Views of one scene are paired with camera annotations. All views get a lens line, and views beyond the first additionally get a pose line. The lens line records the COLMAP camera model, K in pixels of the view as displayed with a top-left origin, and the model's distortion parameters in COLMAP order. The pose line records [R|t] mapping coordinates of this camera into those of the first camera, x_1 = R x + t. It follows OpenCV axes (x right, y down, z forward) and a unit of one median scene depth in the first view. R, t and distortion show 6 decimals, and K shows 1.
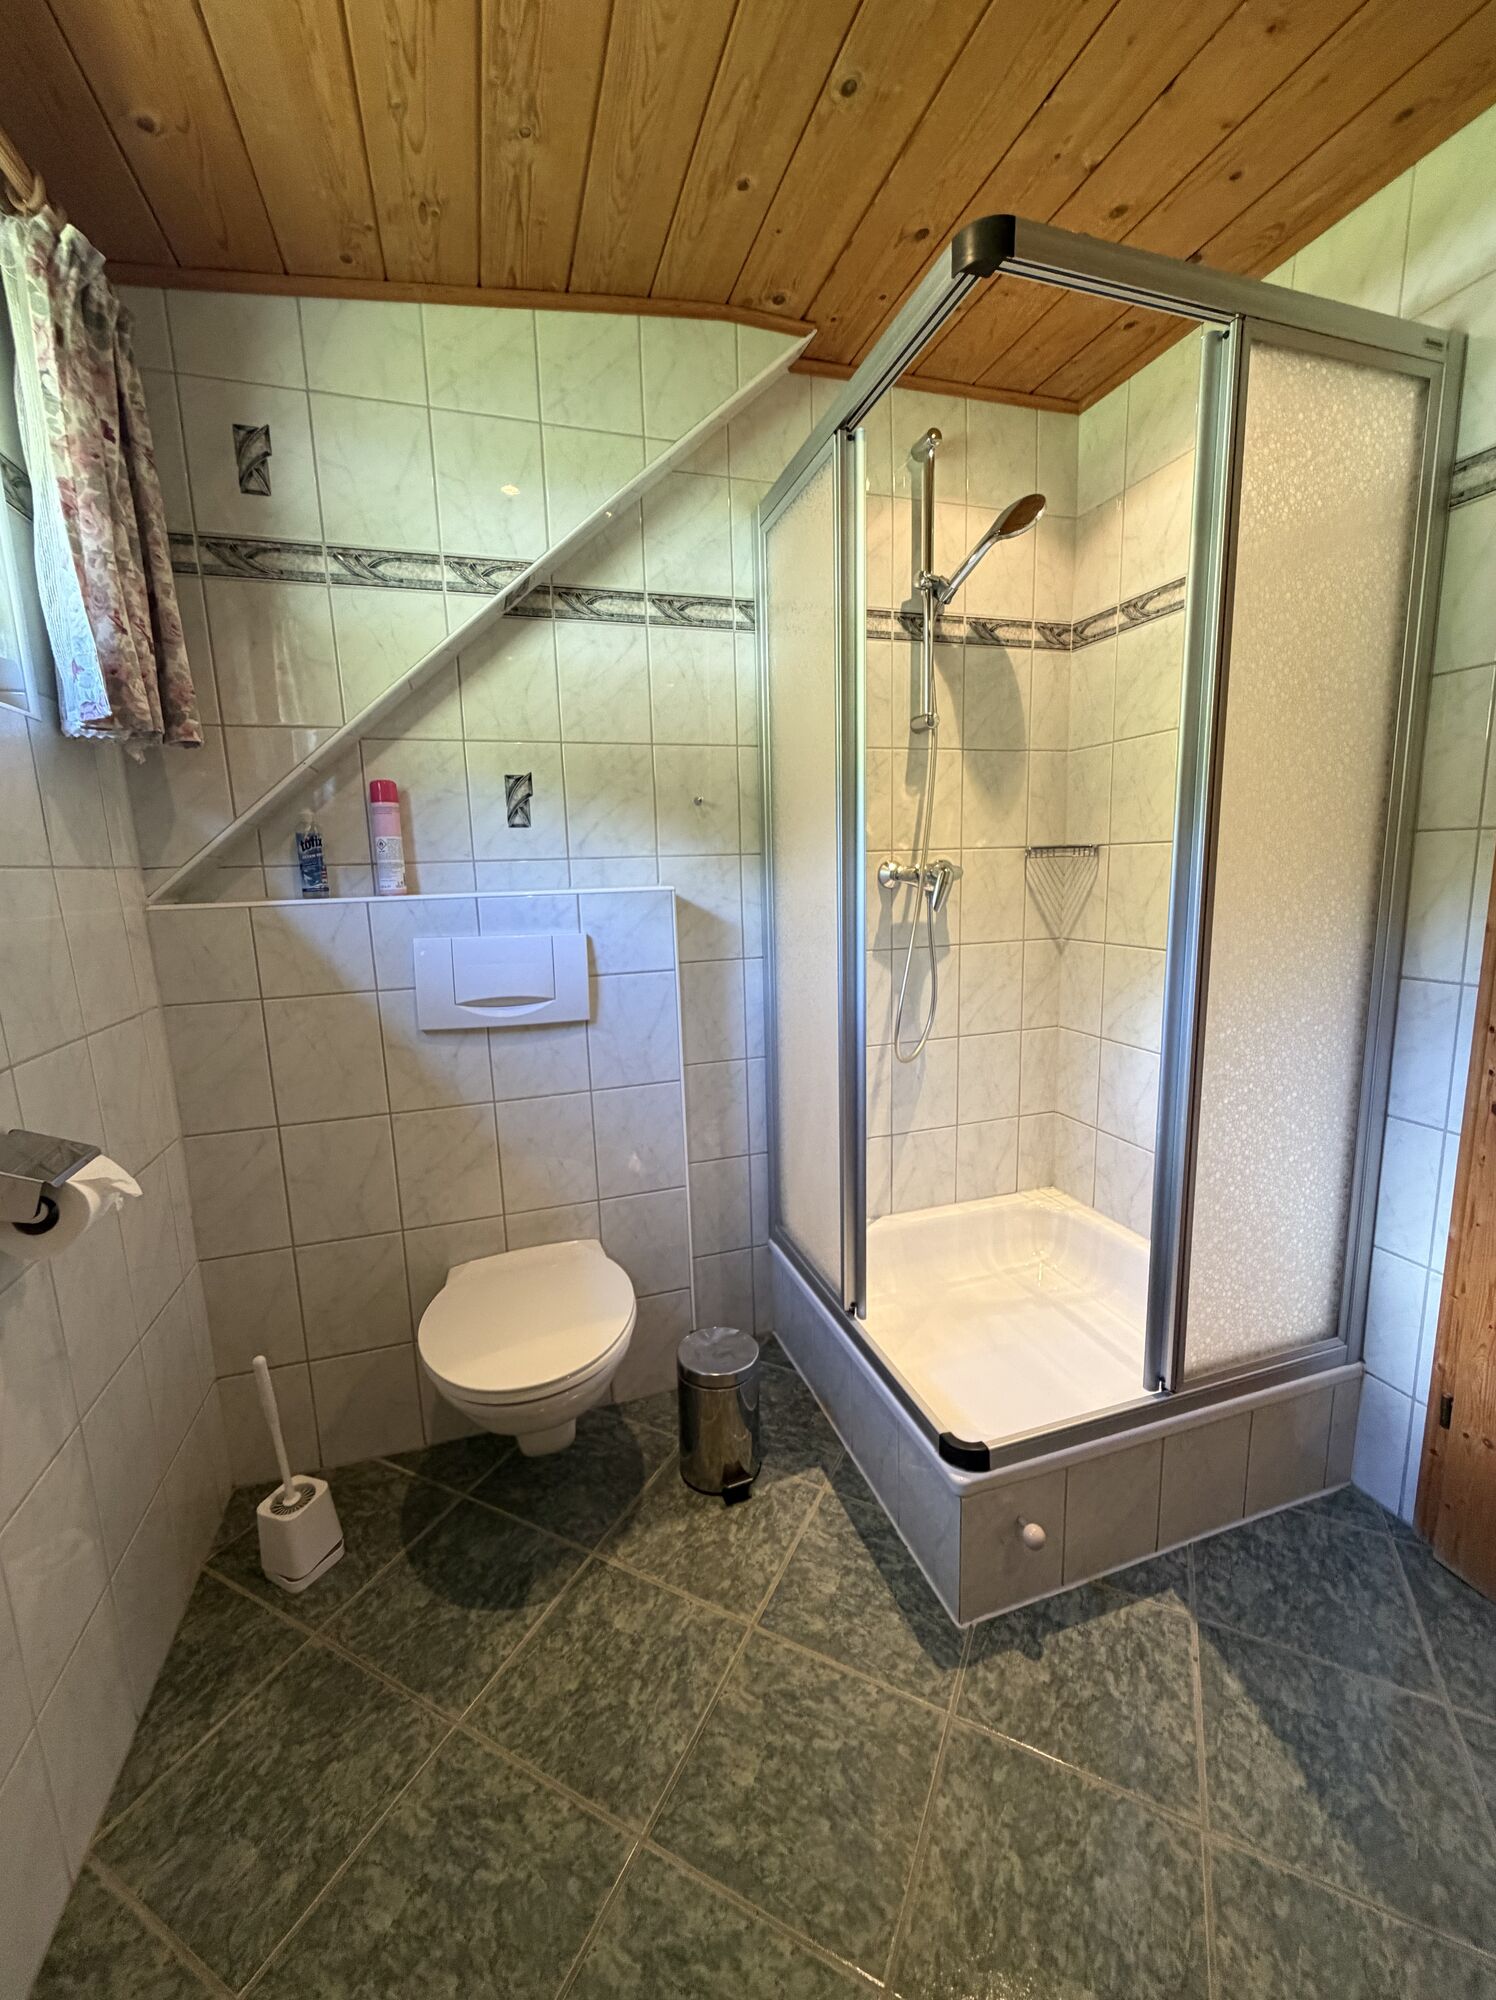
lens RADIAL K [[797.9, 0, 747.6], [0, 797.9, 994.4], [0, 0, 1]] dist [-0.001608, 0.000542]
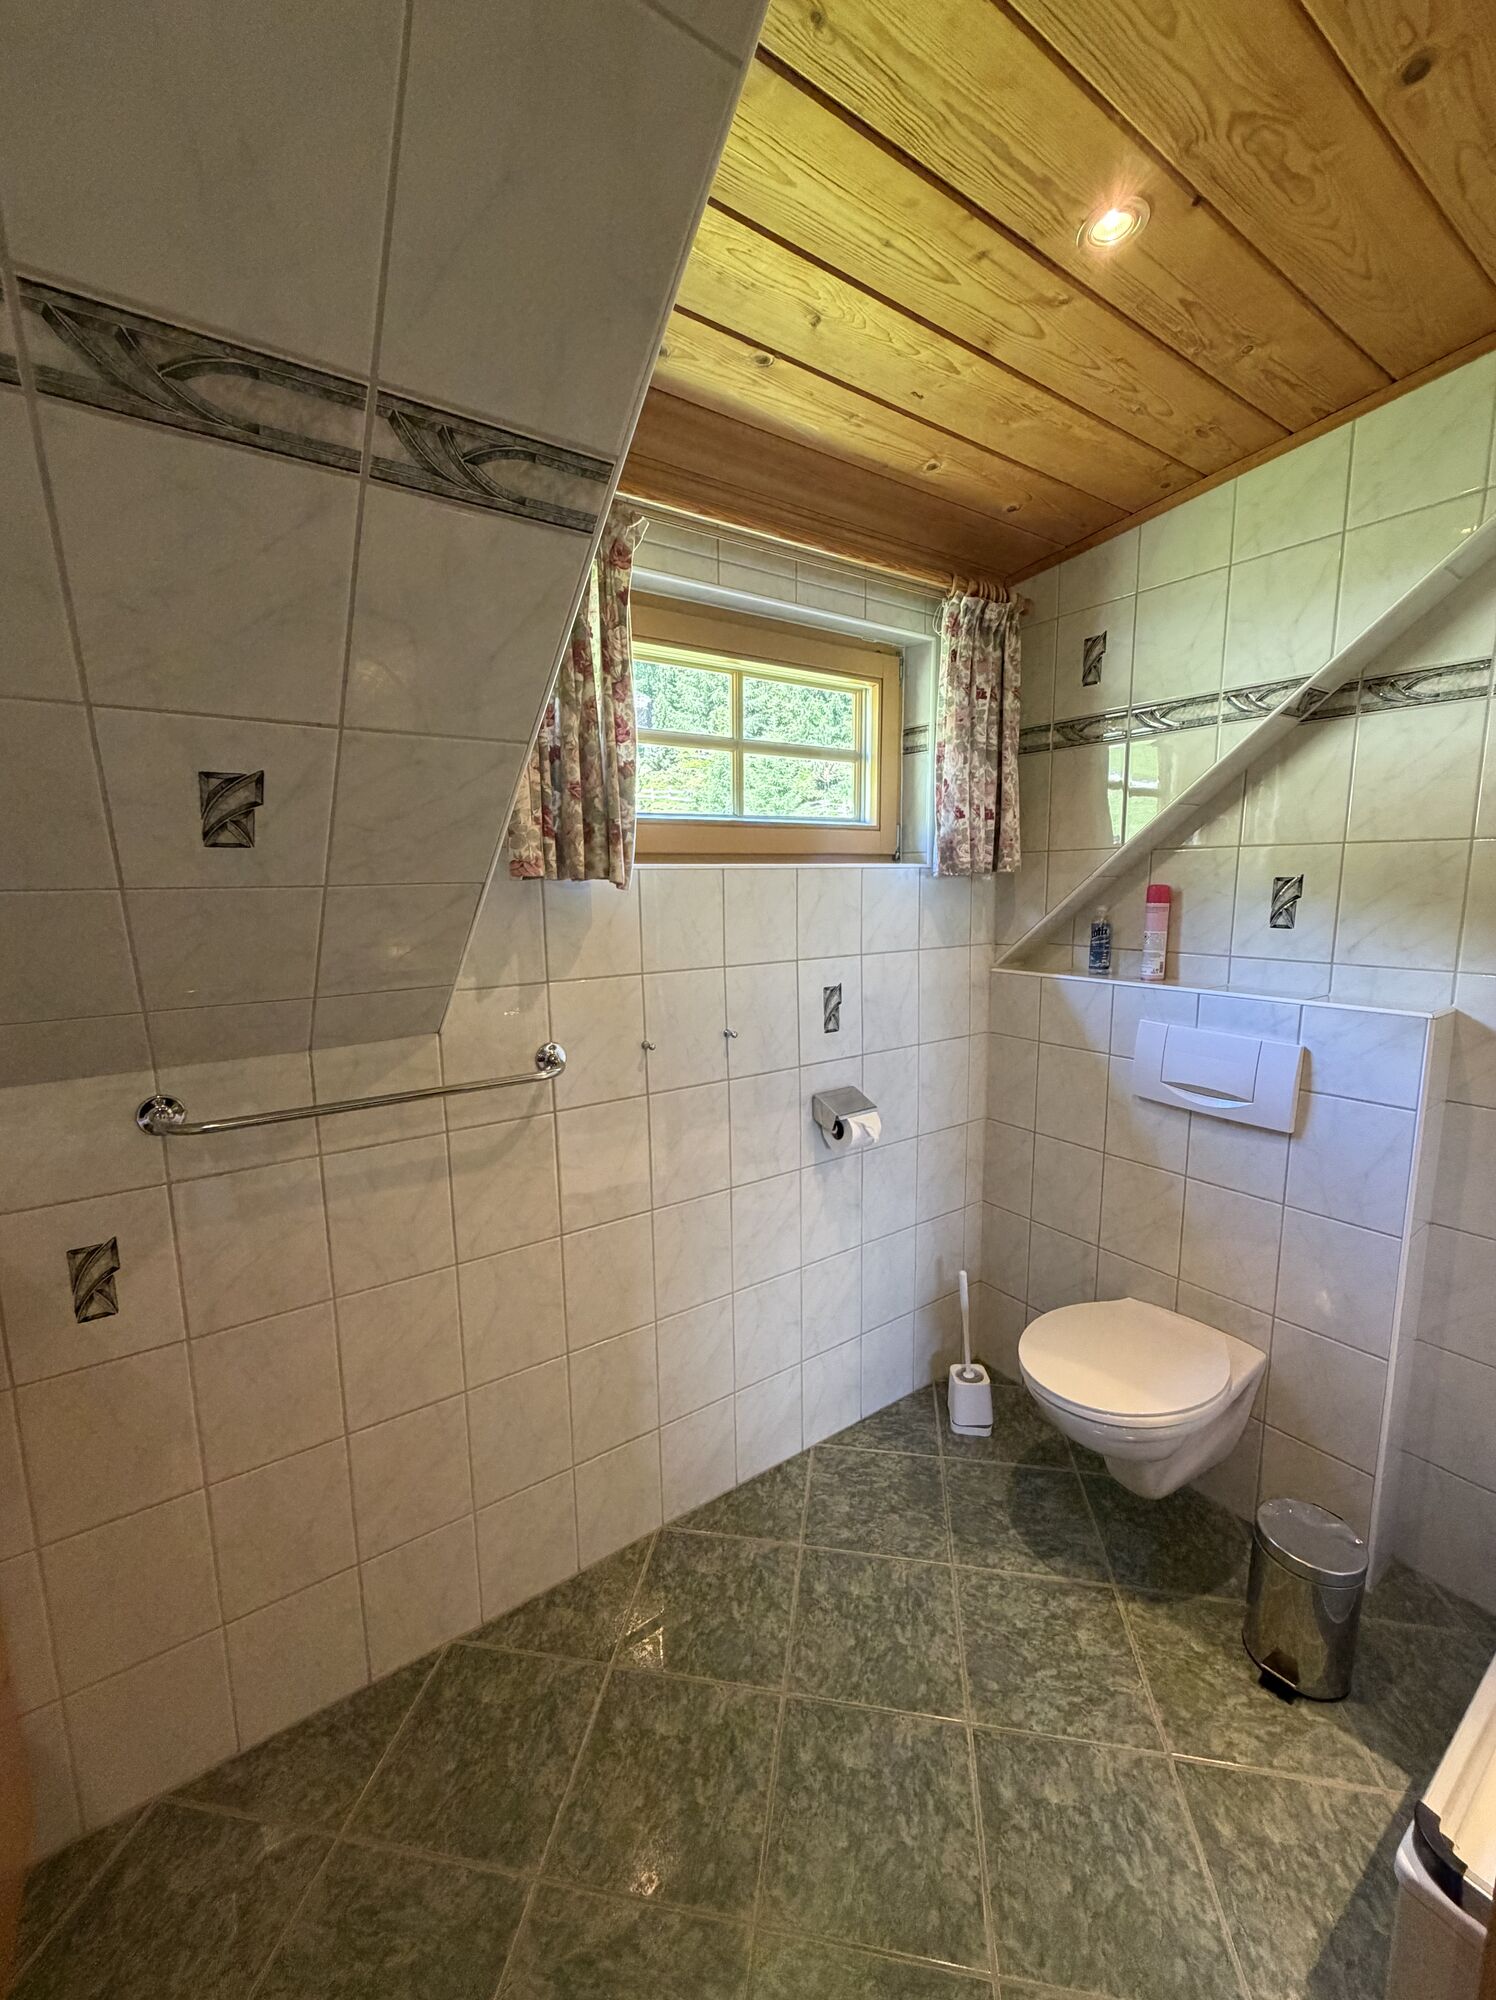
lens RADIAL K [[797.9, 0, 746.2], [0, 797.9, 996.0], [0, 0, 1]] dist [-0.001608, 0.000542]
pose [[0.293910, 0.165570, -0.941384, 0.572134], [-0.154756, 0.980131, 0.124069, -0.173969], [0.943222, 0.109219, 0.313694, 0.064671]]
